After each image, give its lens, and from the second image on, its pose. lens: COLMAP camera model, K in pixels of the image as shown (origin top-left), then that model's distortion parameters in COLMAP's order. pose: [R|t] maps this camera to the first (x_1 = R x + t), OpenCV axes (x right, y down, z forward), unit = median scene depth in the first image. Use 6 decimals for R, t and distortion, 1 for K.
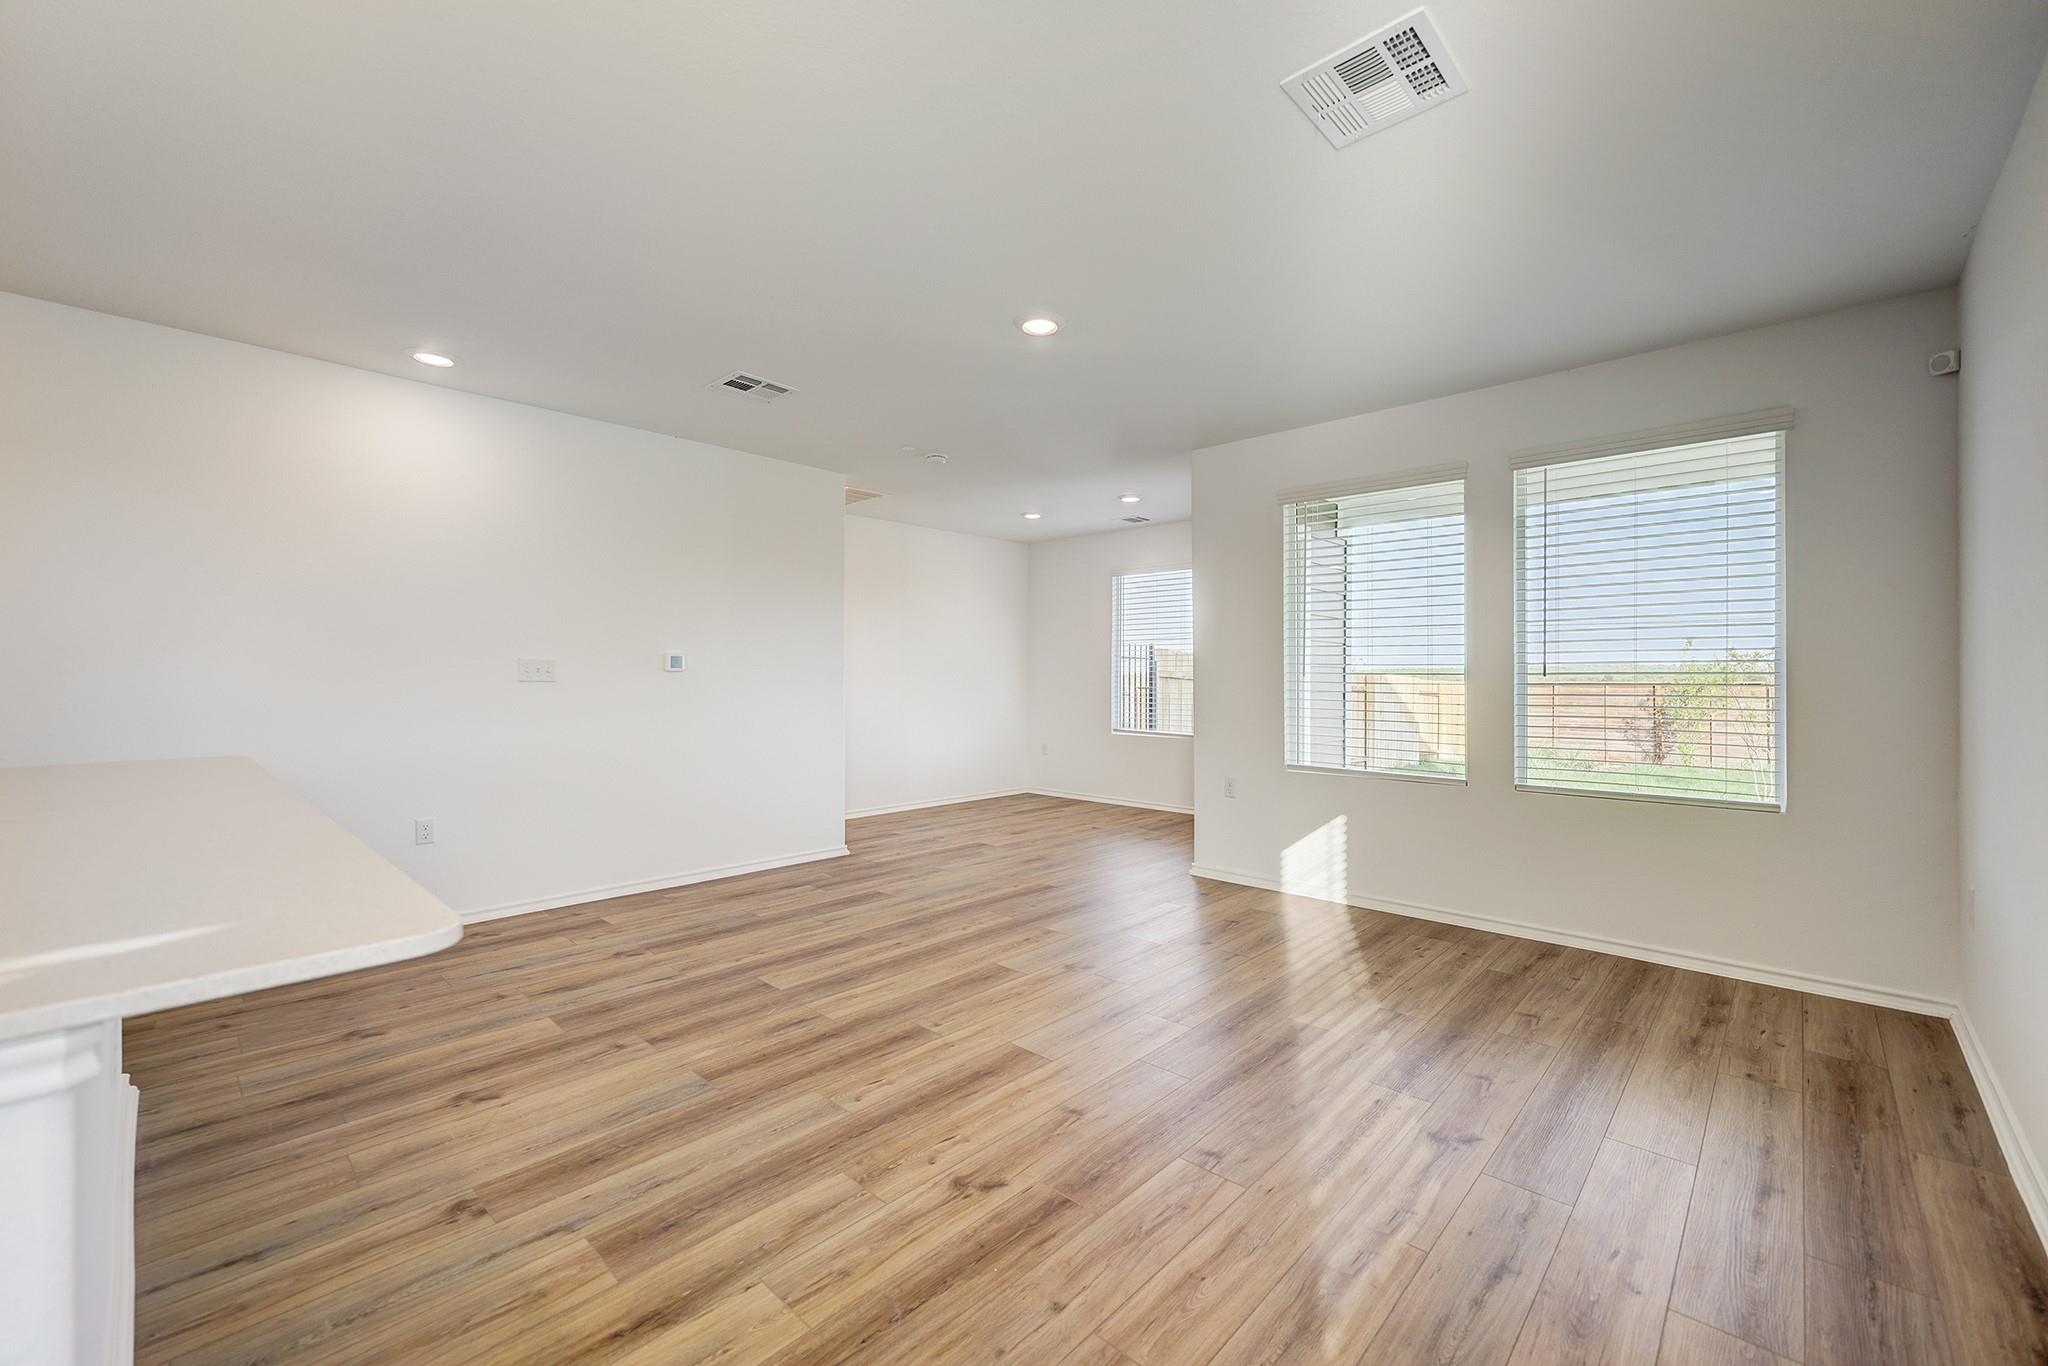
lens RADIAL K [[838.6, 0, 1025.3], [0, 838.6, 681.1], [0, 0, 1]] dist [0.002396, 0.000052]
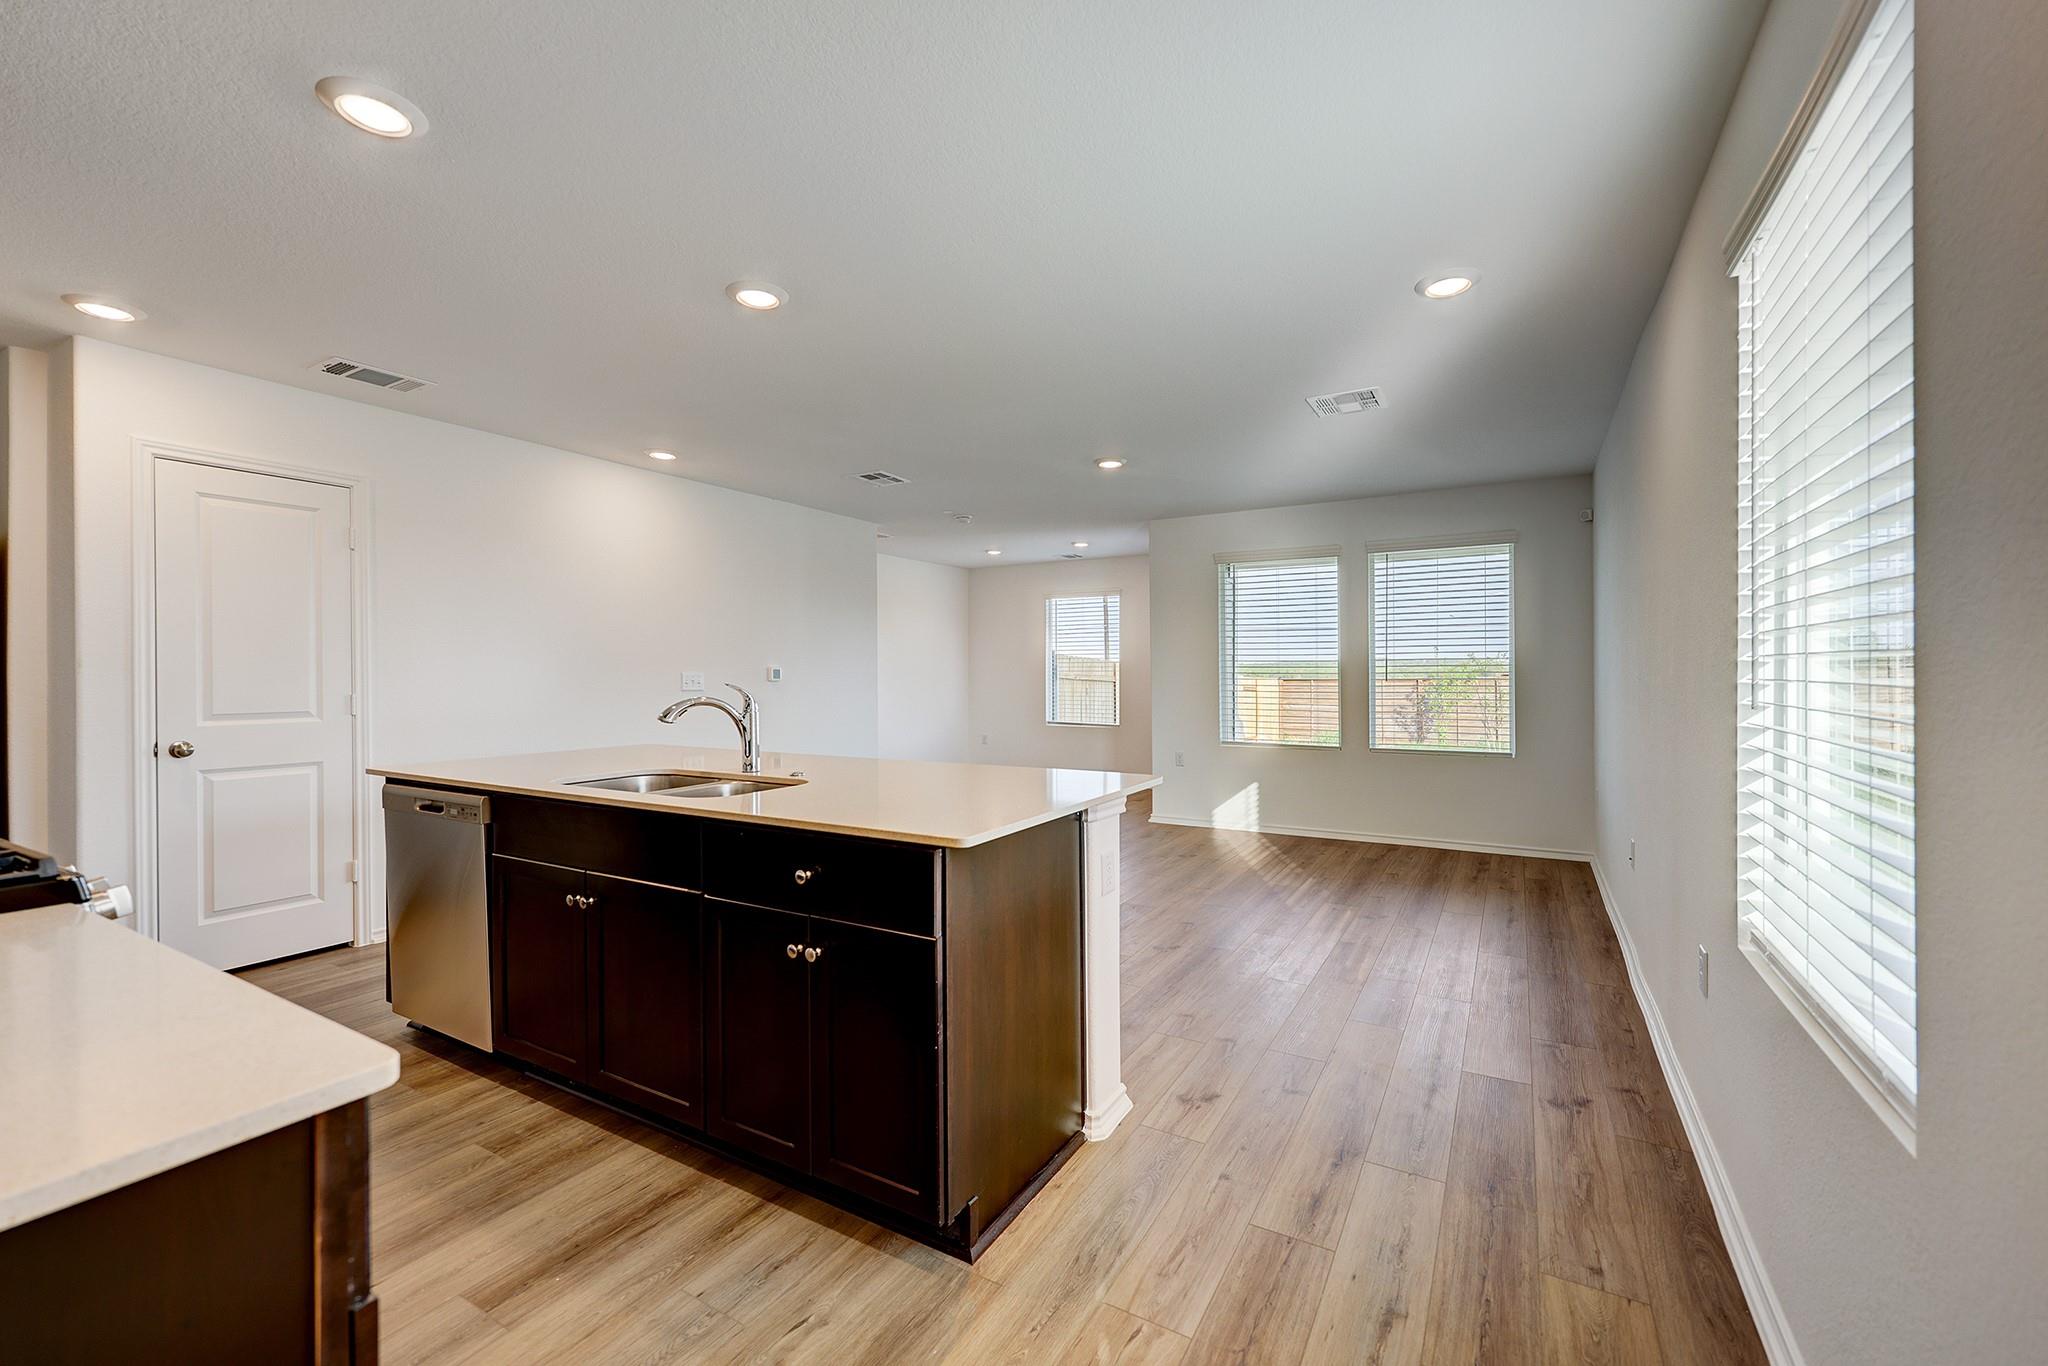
lens RADIAL K [[838.6, 0, 1024.3], [0, 838.6, 690.2], [0, 0, 1]] dist [0.002396, 0.000052]
pose [[0.976699, -0.013471, 0.214190, -0.475813], [0.010774, 0.999847, 0.013753, -0.019995], [-0.214342, -0.011125, 0.976695, -0.497892]]
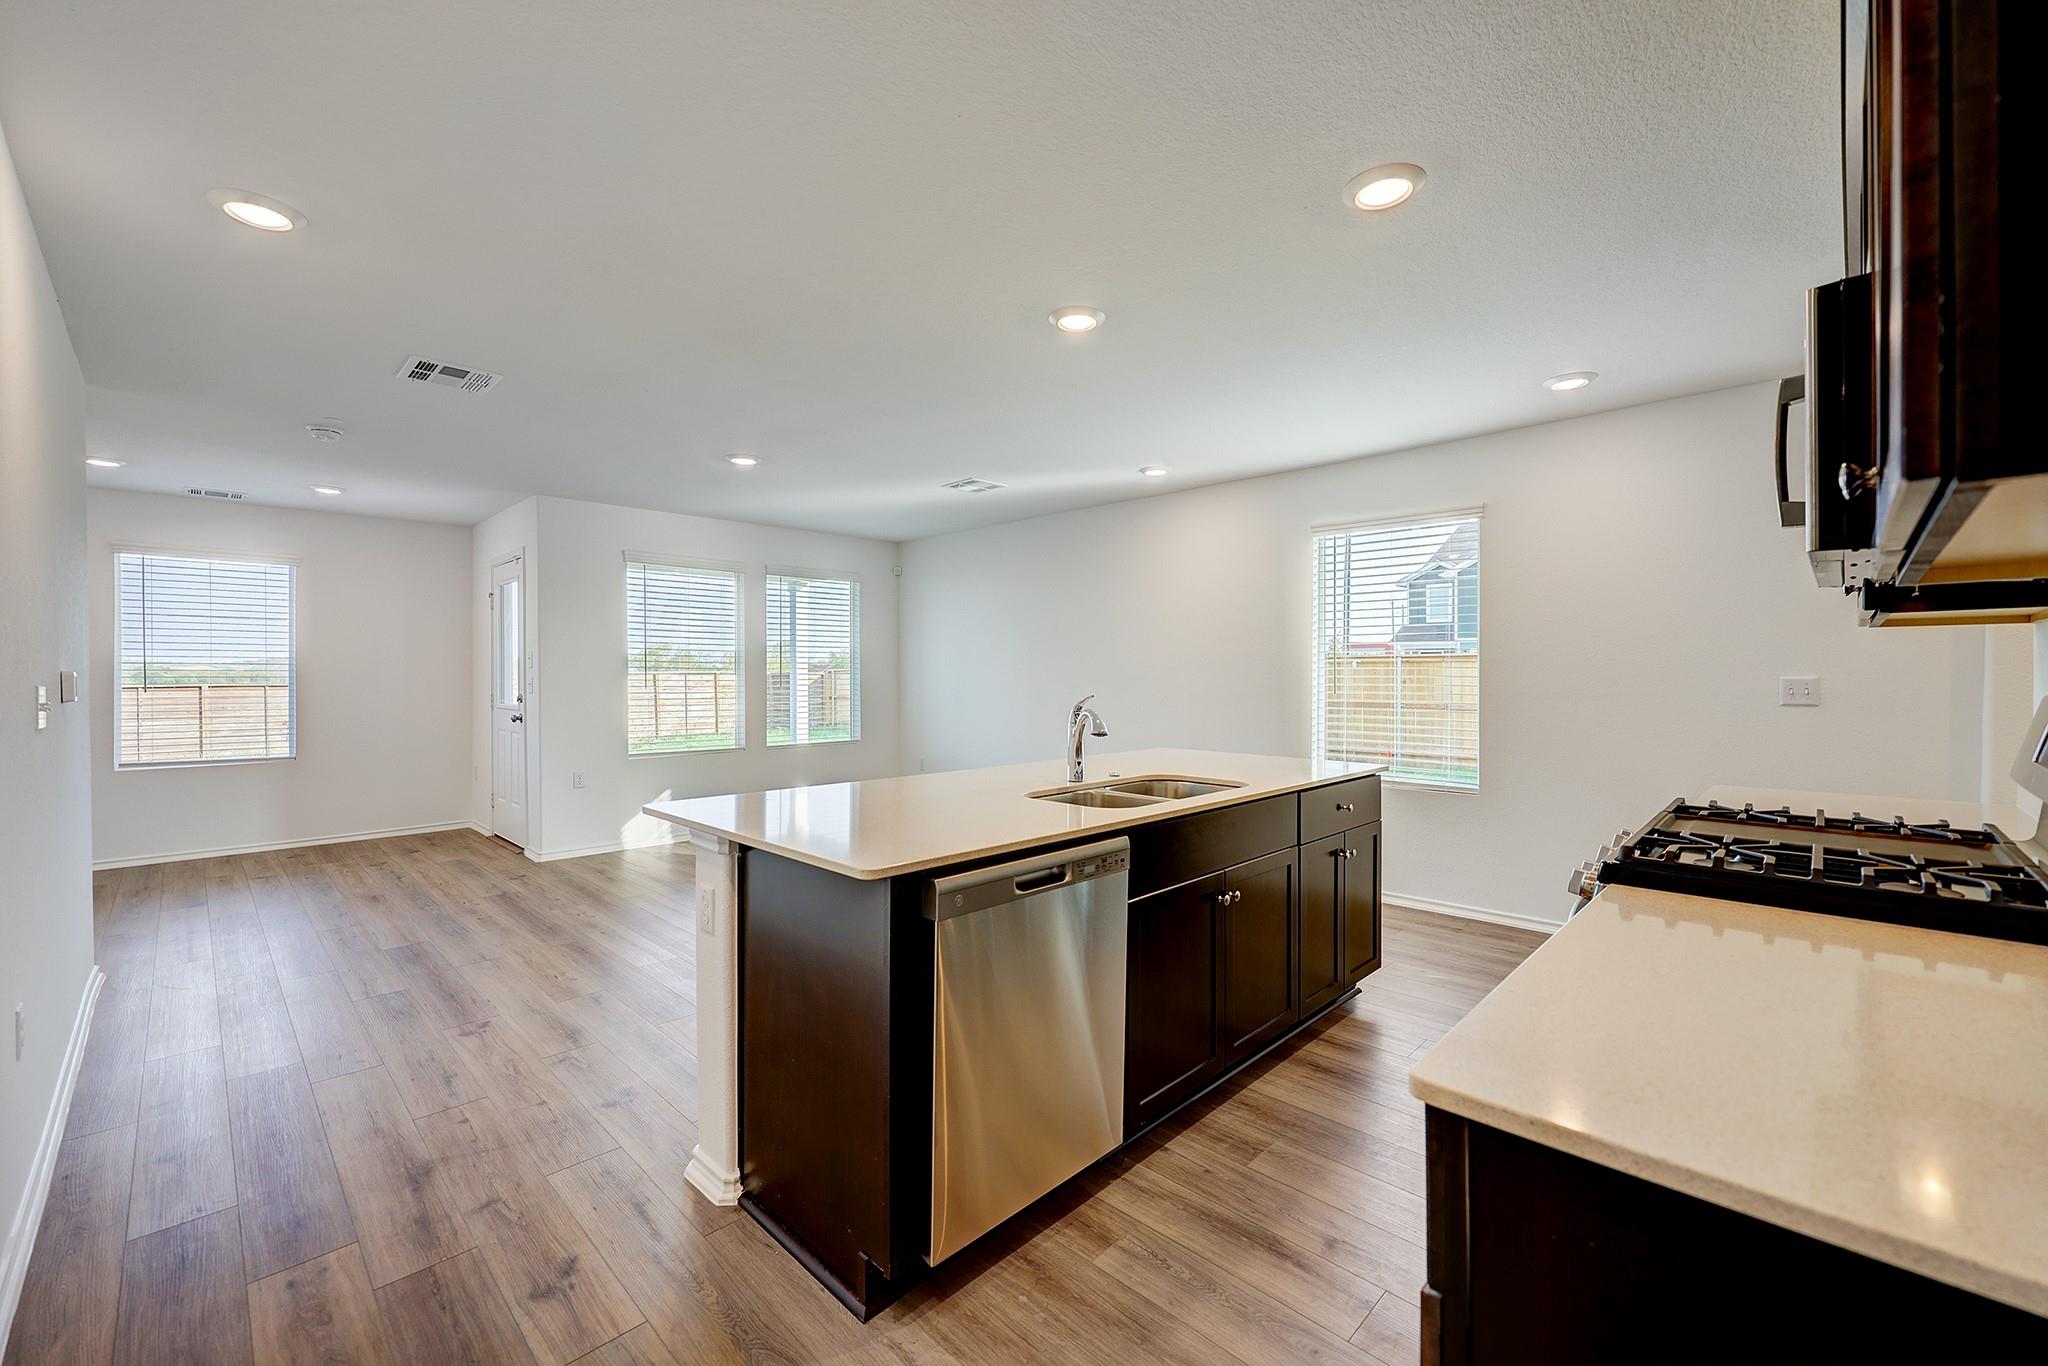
lens RADIAL K [[838.6, 0, 1053.2], [0, 838.6, 669.8], [0, 0, 1]] dist [0.002396, 0.000052]
pose [[-0.005002, 0.003590, 0.999981, -1.501776], [-0.003179, 0.999988, -0.003606, -0.043949], [-0.999982, -0.003197, -0.004990, 0.473870]]
